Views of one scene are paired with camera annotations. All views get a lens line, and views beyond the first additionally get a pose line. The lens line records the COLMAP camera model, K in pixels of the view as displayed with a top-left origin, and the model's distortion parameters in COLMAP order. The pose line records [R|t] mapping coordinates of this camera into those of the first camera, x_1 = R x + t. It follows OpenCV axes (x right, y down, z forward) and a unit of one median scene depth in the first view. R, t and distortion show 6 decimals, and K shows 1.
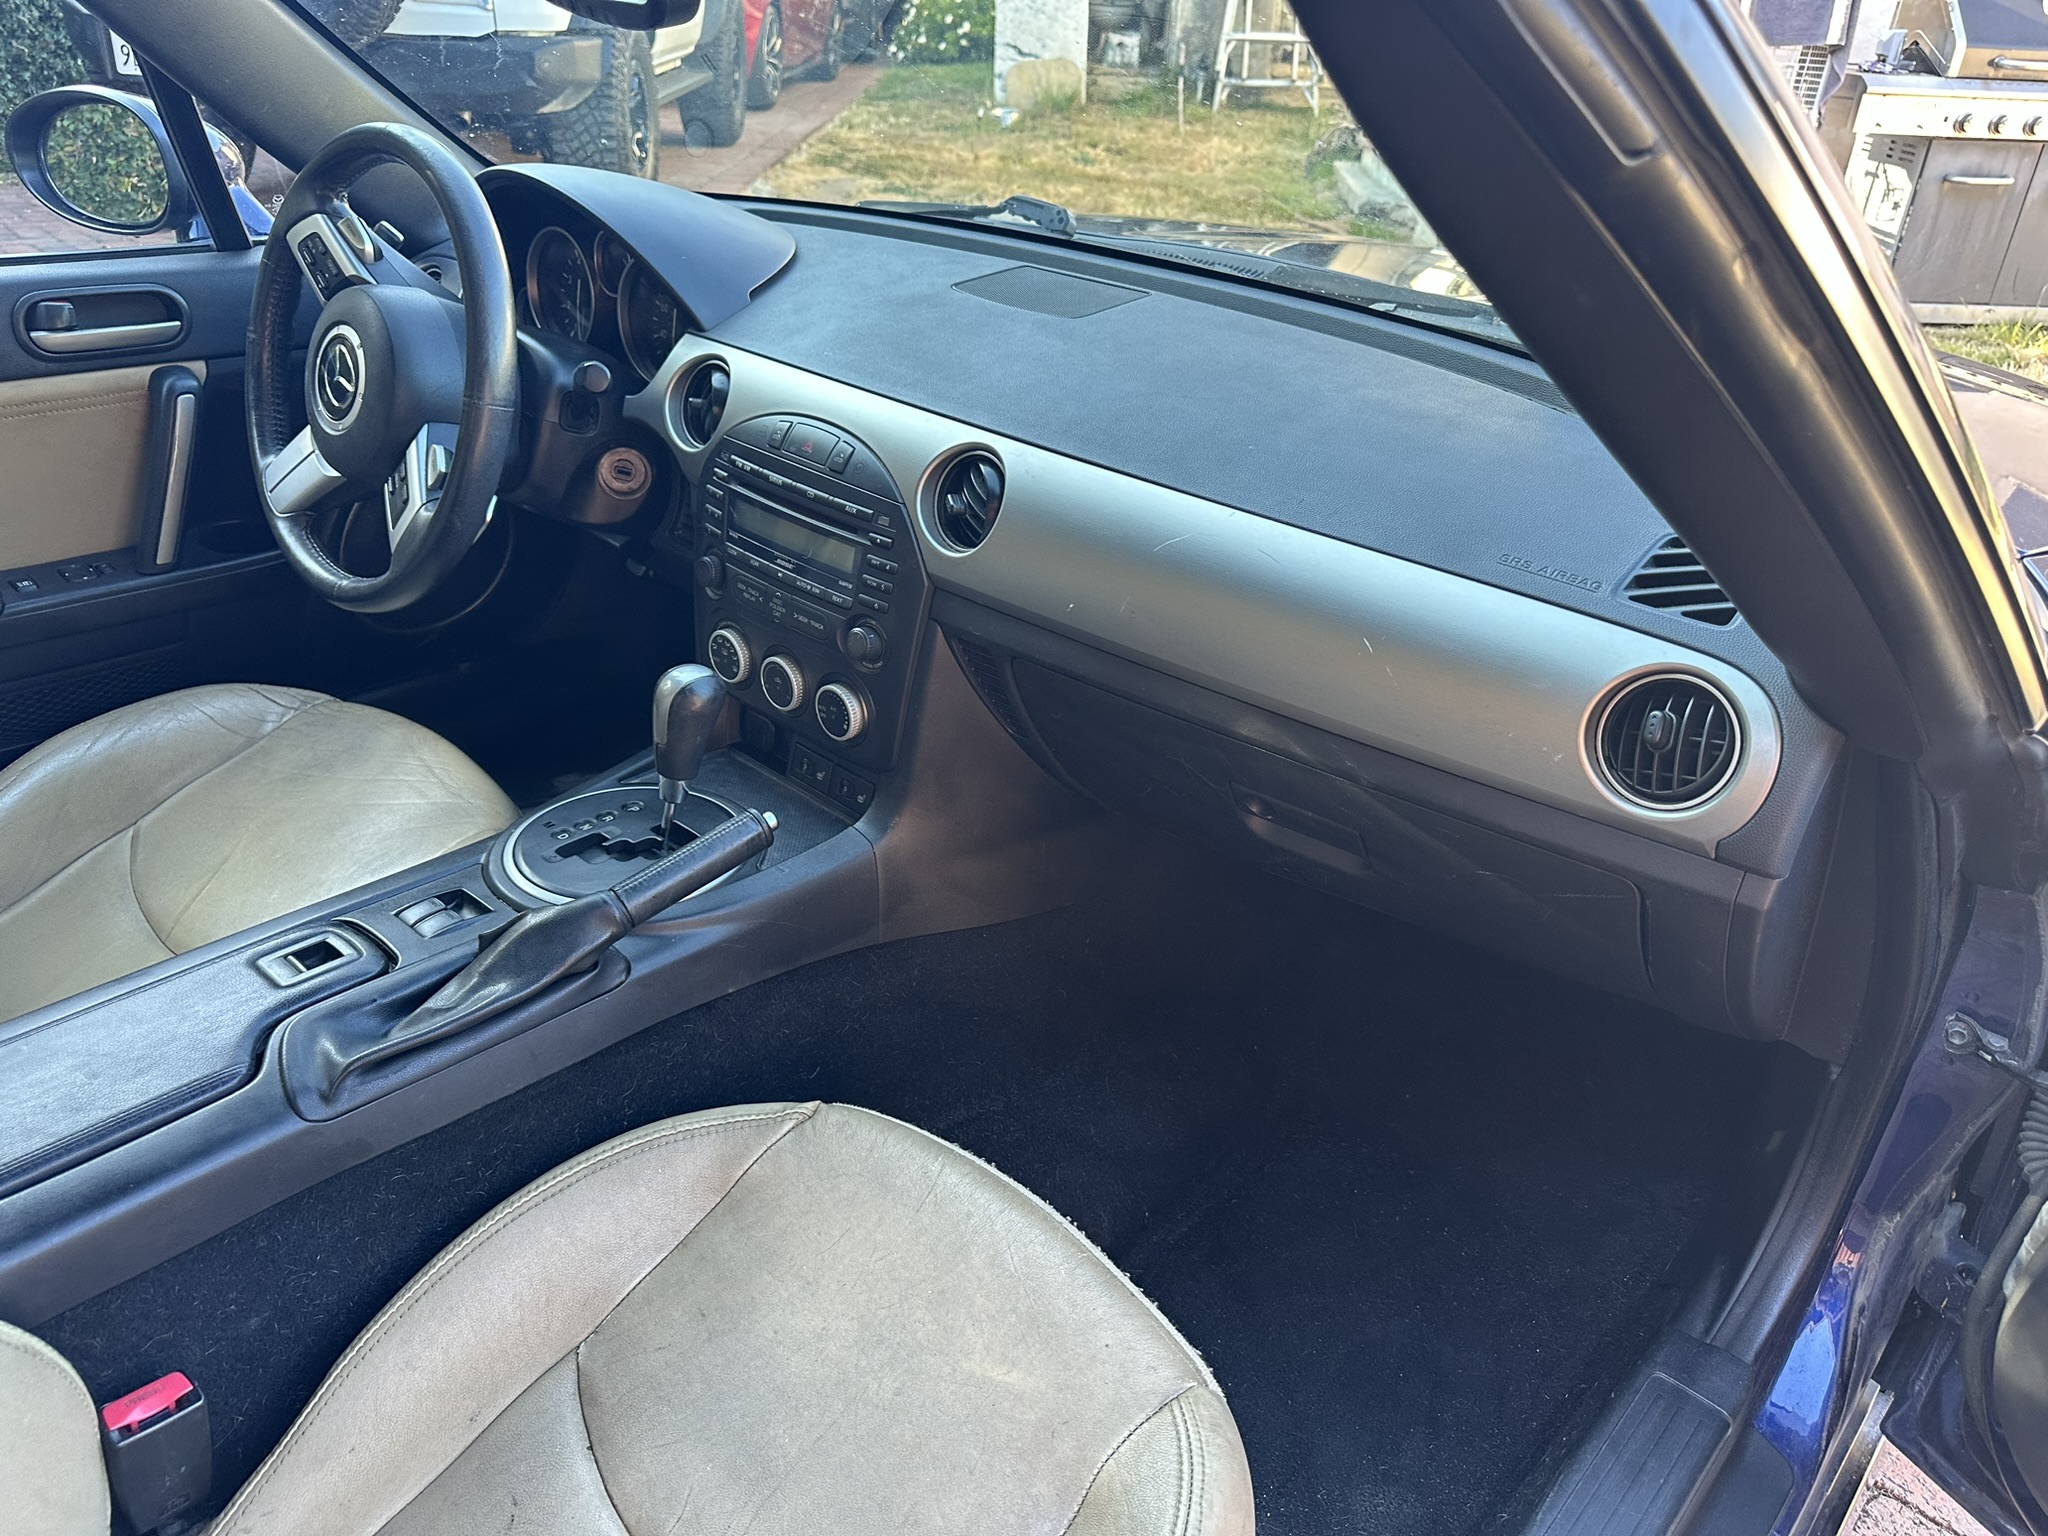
lens RADIAL K [[1388.2, 0, 1024.0], [0, 1388.2, 768.0], [0, 0, 1]] dist [0.002257, -0.004371]
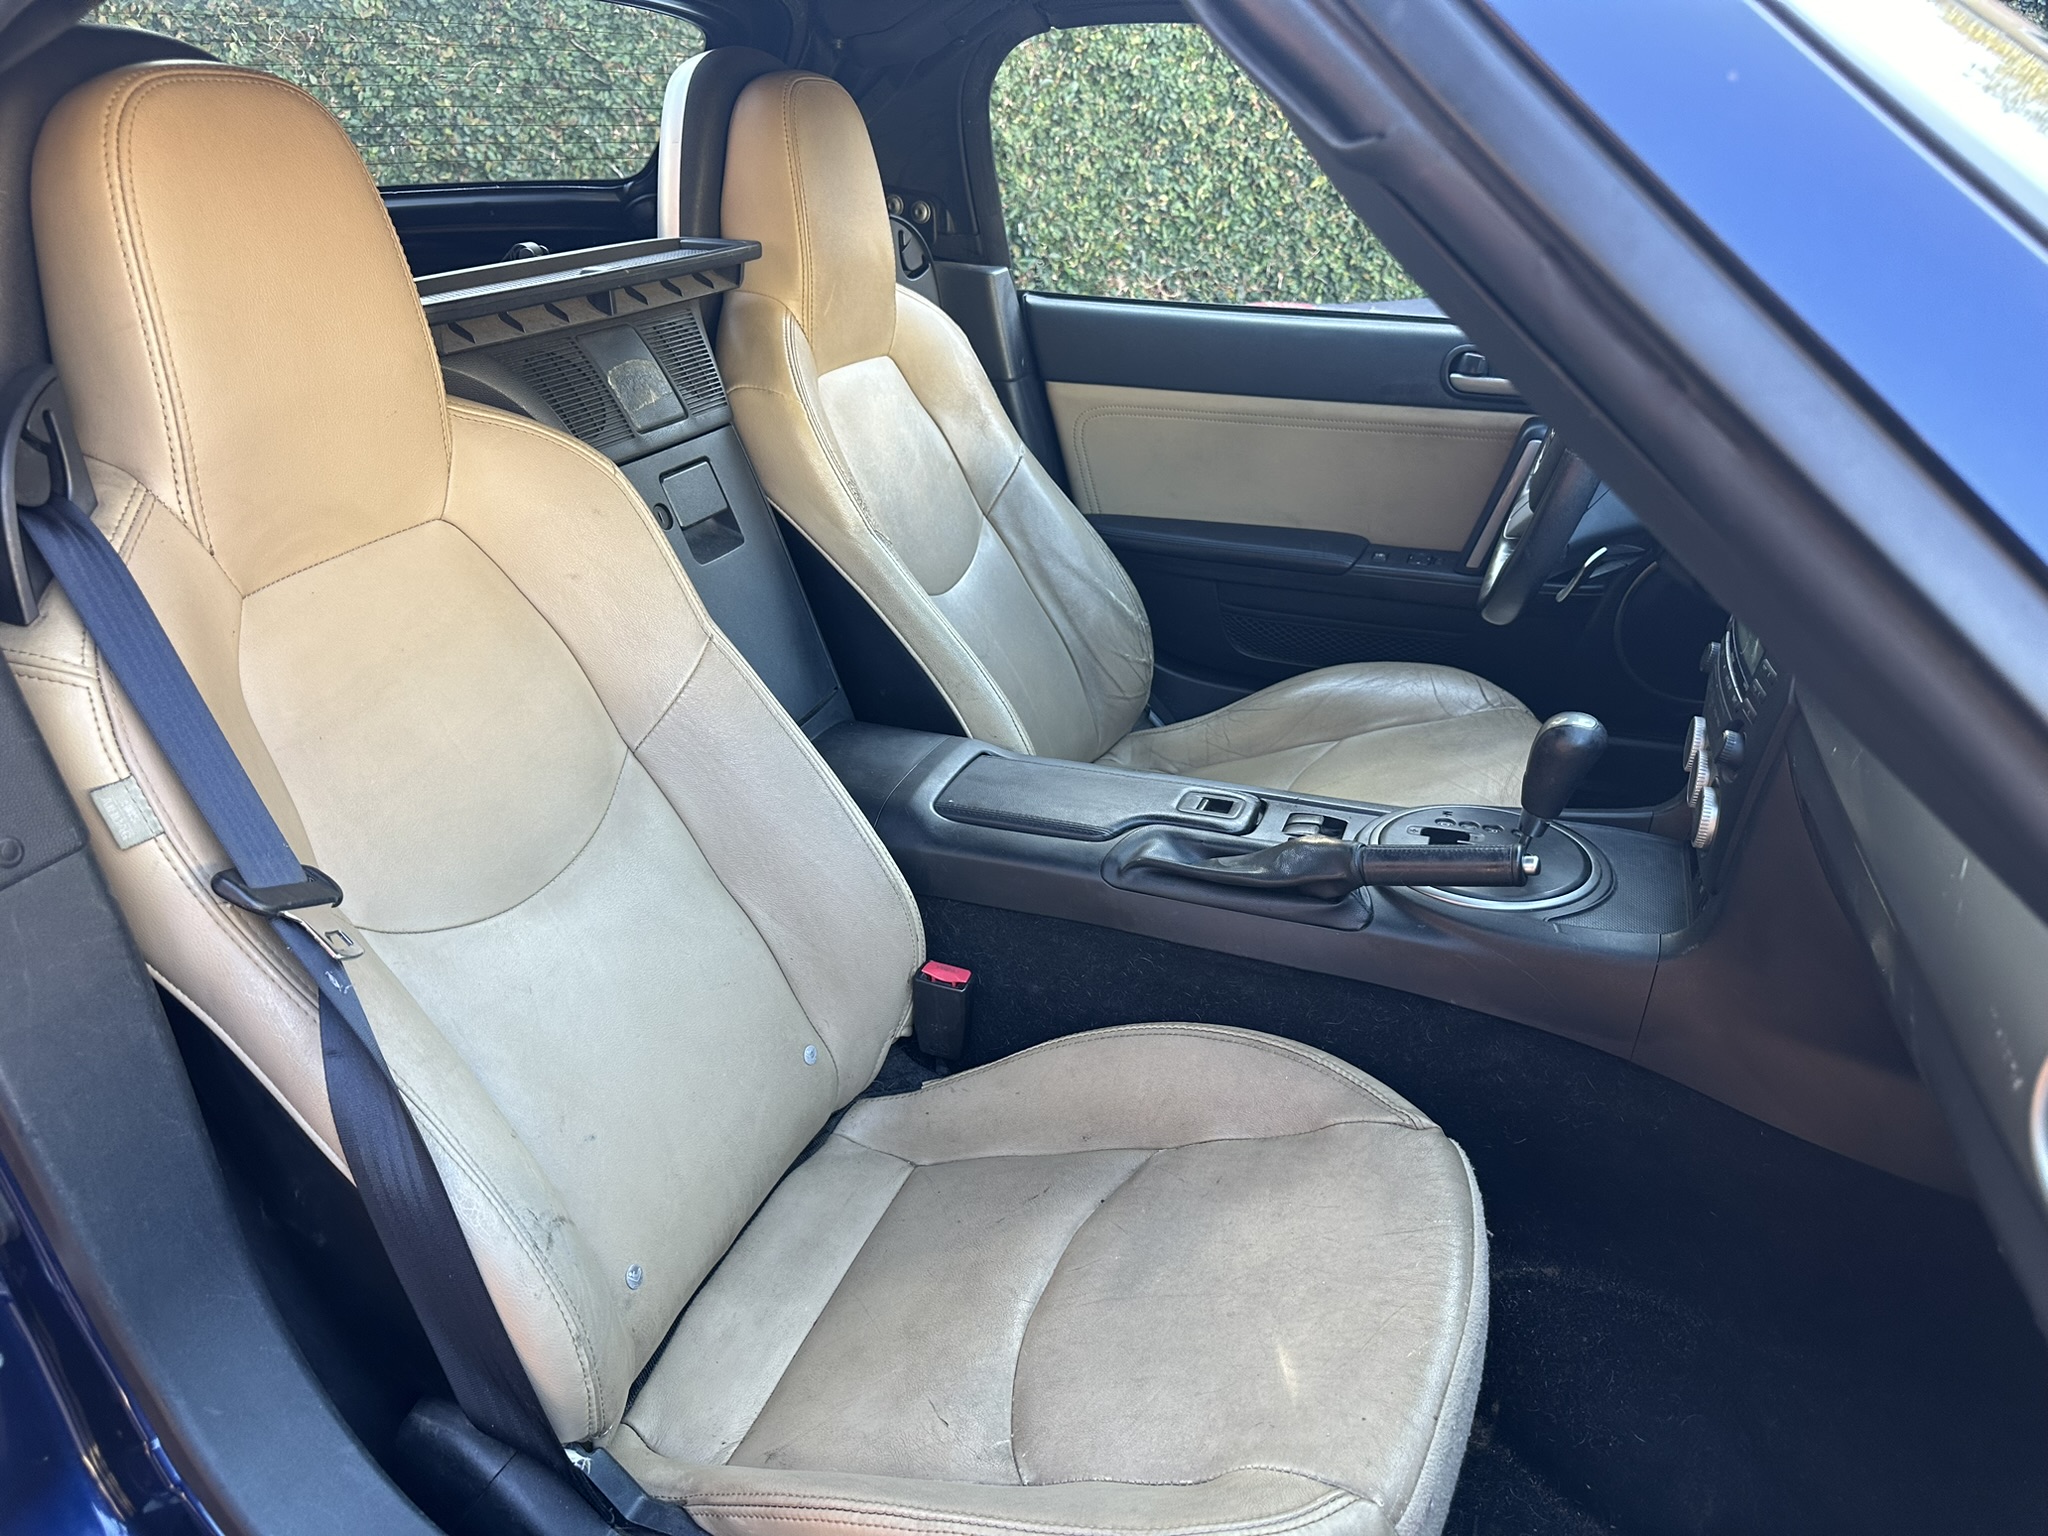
lens RADIAL K [[1388.2, 0, 1024.0], [0, 1388.2, 768.0], [0, 0, 1]] dist [0.002257, -0.004371]
pose [[0.394278, 0.339077, -0.854150, 0.533482], [-0.412538, 0.895836, 0.165197, -0.040635], [0.821193, 0.287236, 0.493090, 0.173740]]
